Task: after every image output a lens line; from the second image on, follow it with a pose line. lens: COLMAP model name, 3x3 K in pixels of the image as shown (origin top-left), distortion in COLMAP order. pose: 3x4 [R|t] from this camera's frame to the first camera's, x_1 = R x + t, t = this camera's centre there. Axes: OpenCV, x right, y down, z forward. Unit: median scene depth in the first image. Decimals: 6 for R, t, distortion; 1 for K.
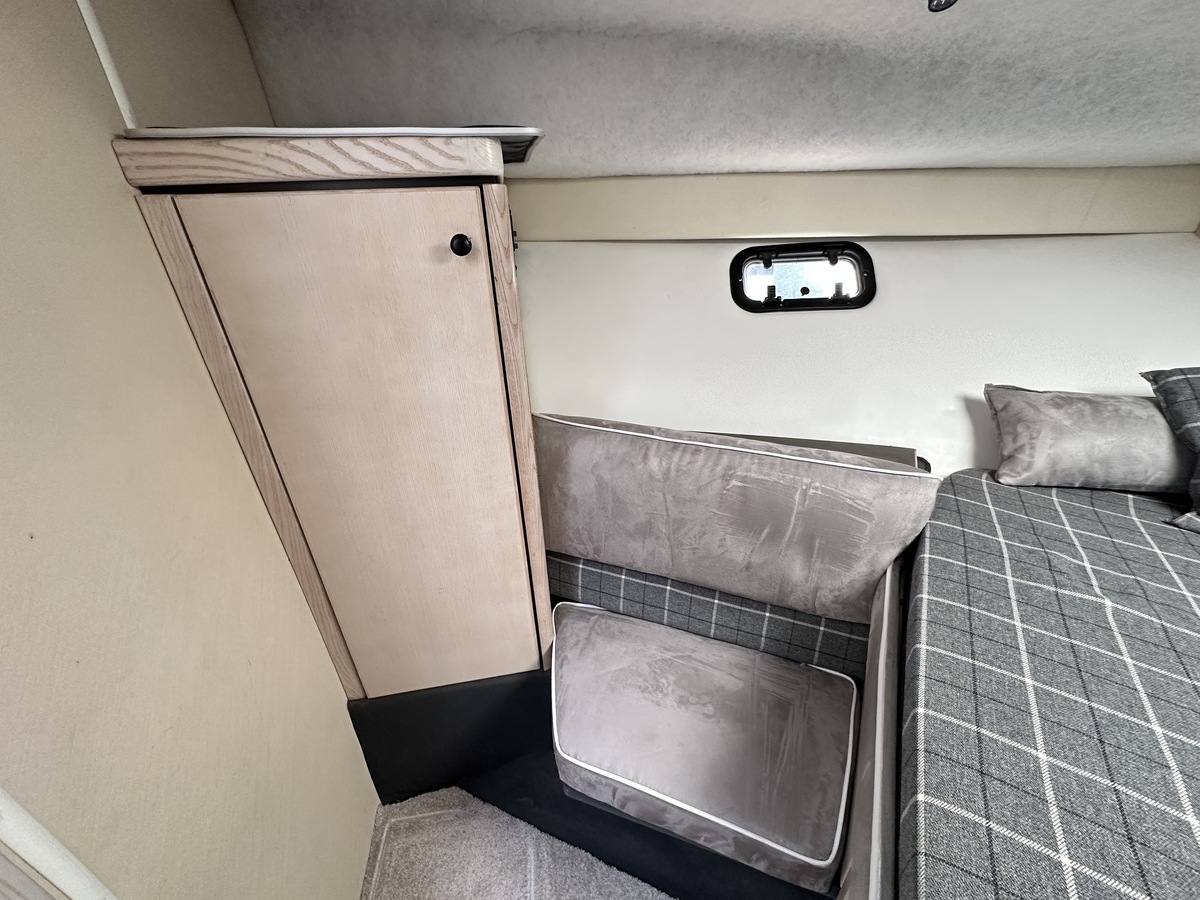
lens RADIAL K [[477.6, 0, 596.9], [0, 477.6, 451.3], [0, 0, 1]] dist [-0.006936, 0.000963]
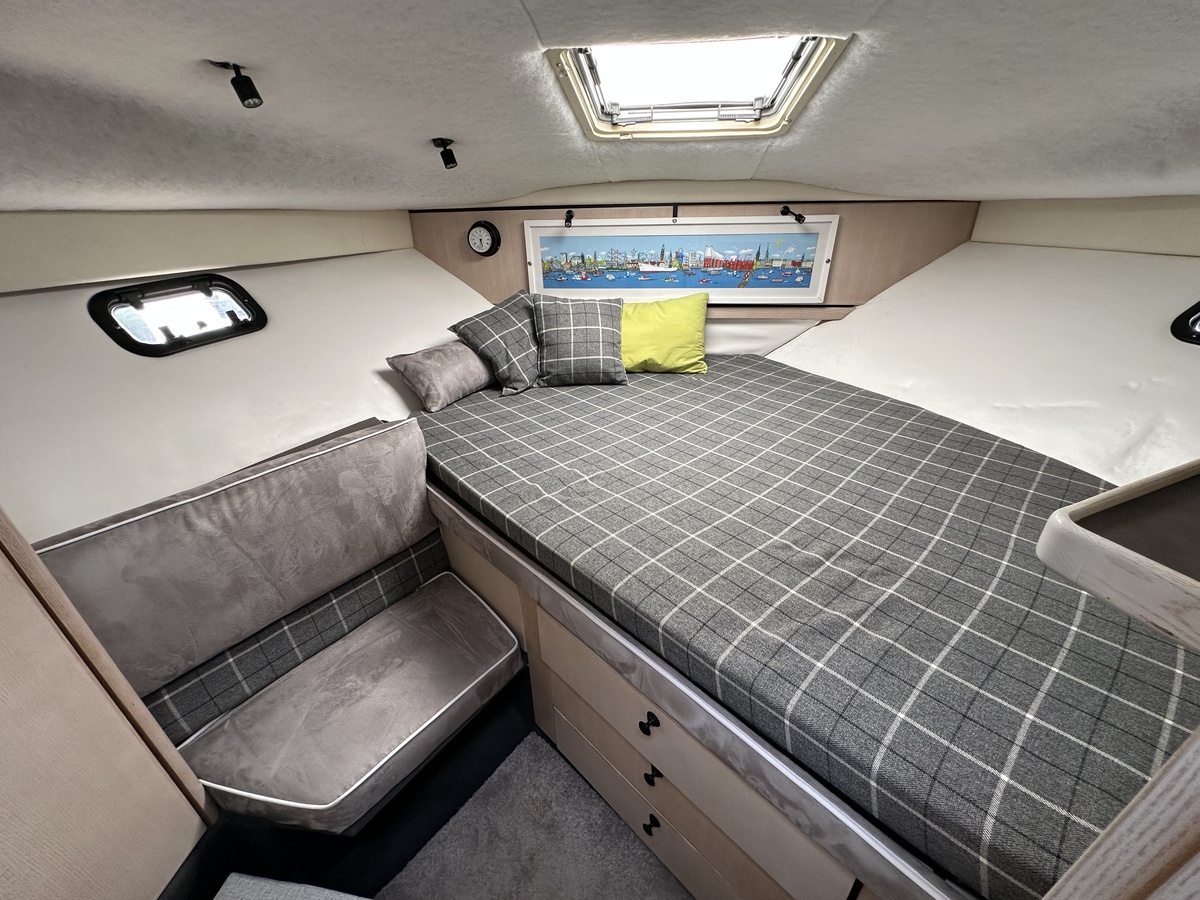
lens RADIAL K [[477.6, 0, 601.7], [0, 477.6, 452.7], [0, 0, 1]] dist [-0.006936, 0.000963]
pose [[0.277612, -0.423647, 0.862238, -0.407576], [0.440732, 0.853658, 0.277531, -0.010311], [-0.853632, 0.302970, 0.423701, -0.097998]]
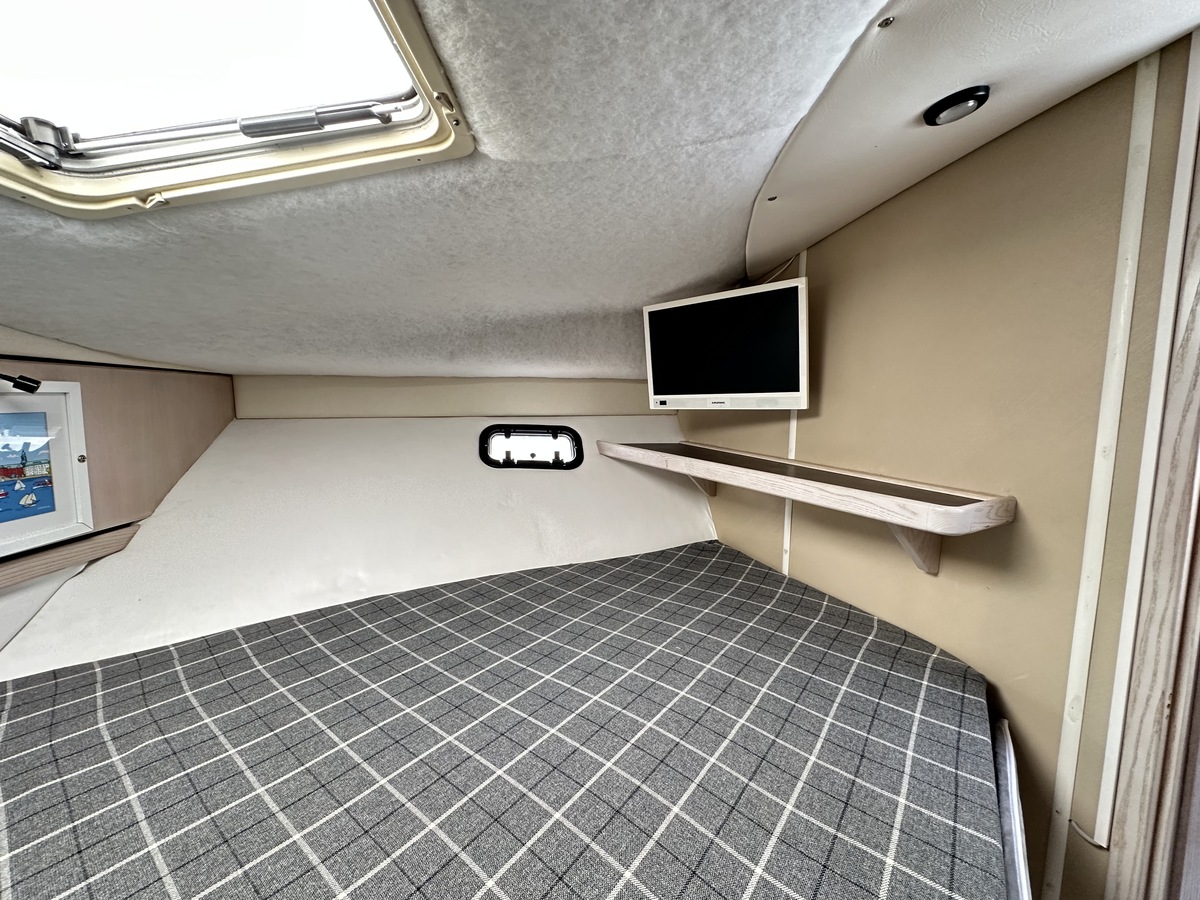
lens RADIAL K [[477.6, 0, 600.2], [0, 477.6, 452.3], [0, 0, 1]] dist [-0.006936, 0.000963]
pose [[-0.991674, 0.003944, 0.128716, 0.528945], [0.073186, 0.839685, 0.538120, -0.216477], [-0.105958, 0.543060, -0.832982, 0.422919]]
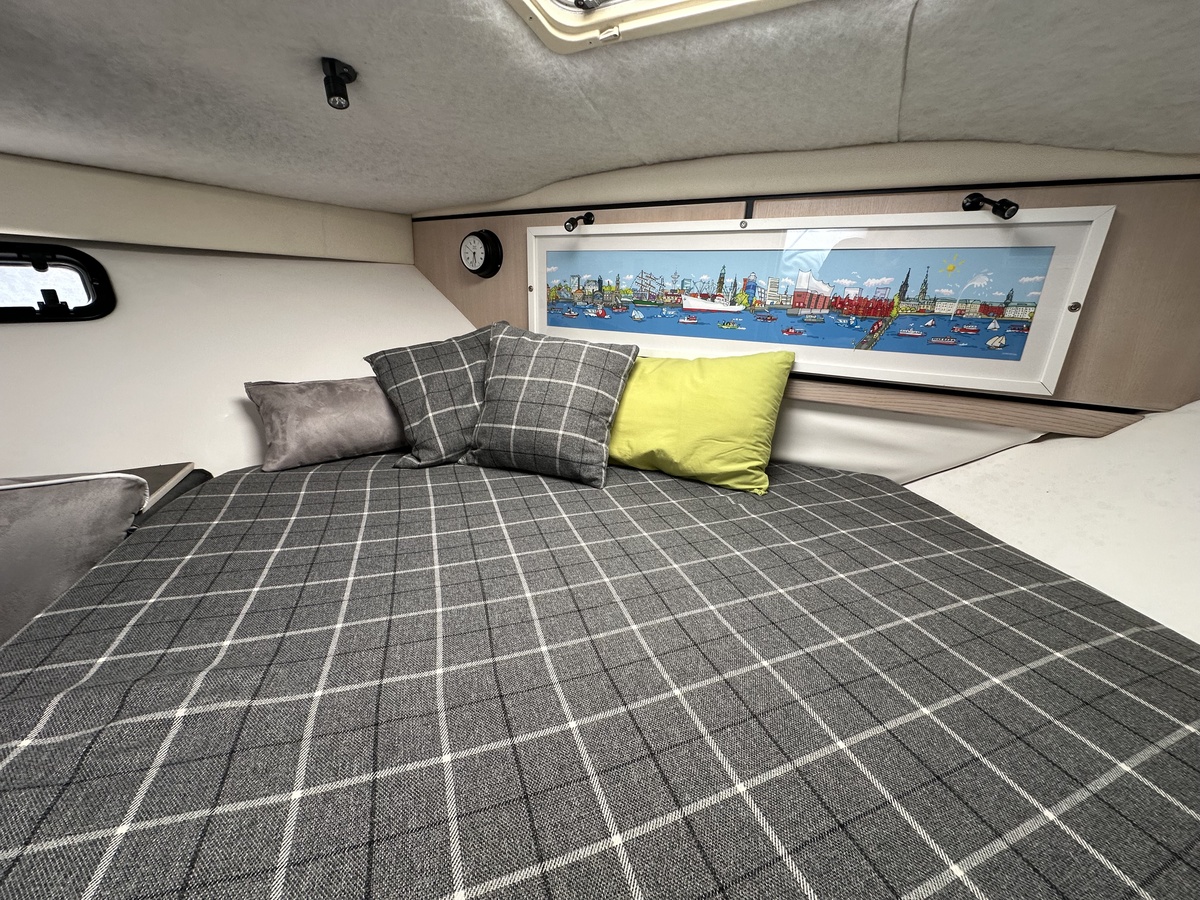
lens RADIAL K [[477.6, 0, 600.6], [0, 477.6, 452.5], [0, 0, 1]] dist [-0.006936, 0.000963]
pose [[0.622000, -0.201982, 0.756518, 0.540911], [0.304905, 0.952376, 0.003585, 0.241786], [-0.721214, 0.228437, 0.653963, -0.175552]]
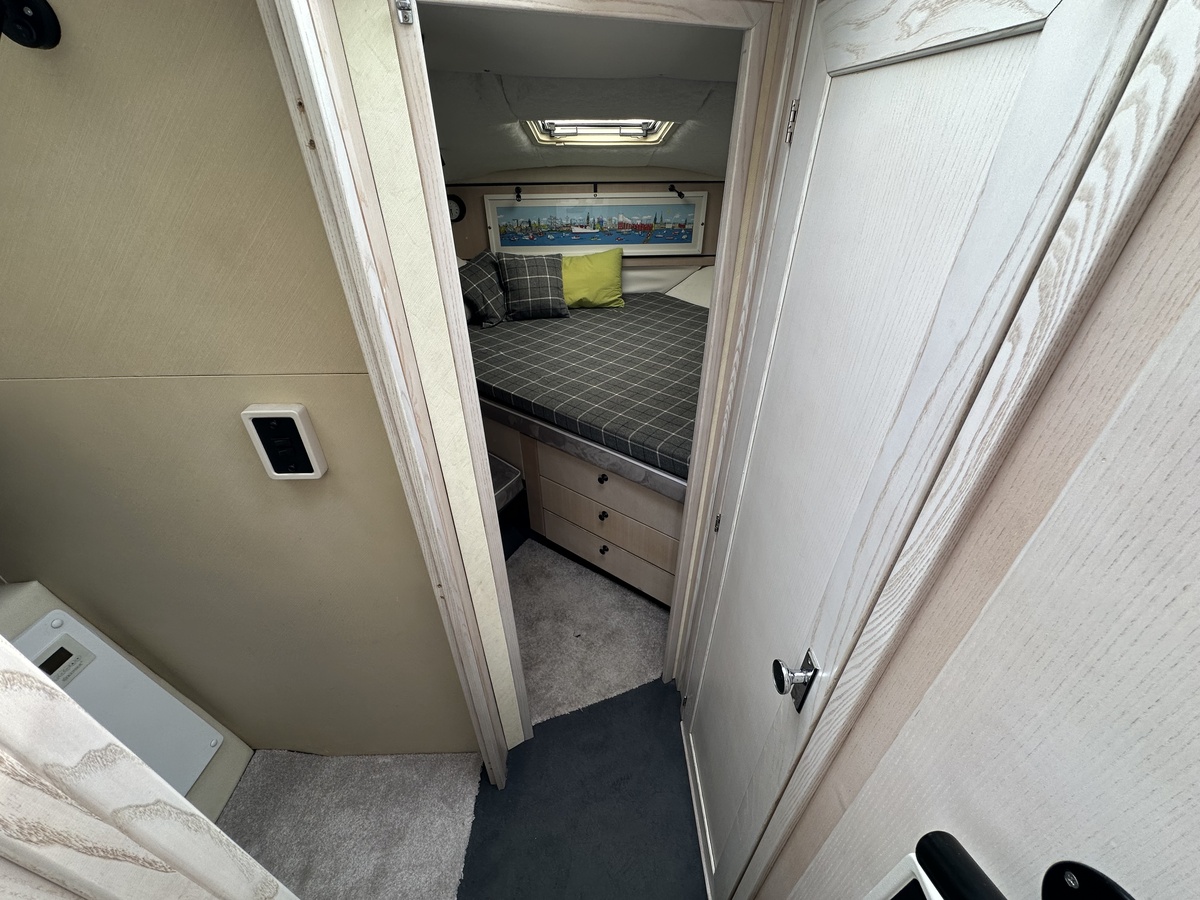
lens RADIAL K [[477.6, 0, 600.1], [0, 477.6, 452.8], [0, 0, 1]] dist [-0.006936, 0.000963]
pose [[0.130718, -0.536166, 0.833930, -1.238852], [0.449273, 0.781858, 0.432264, -0.153918], [-0.883780, 0.318157, 0.343088, -0.291001]]
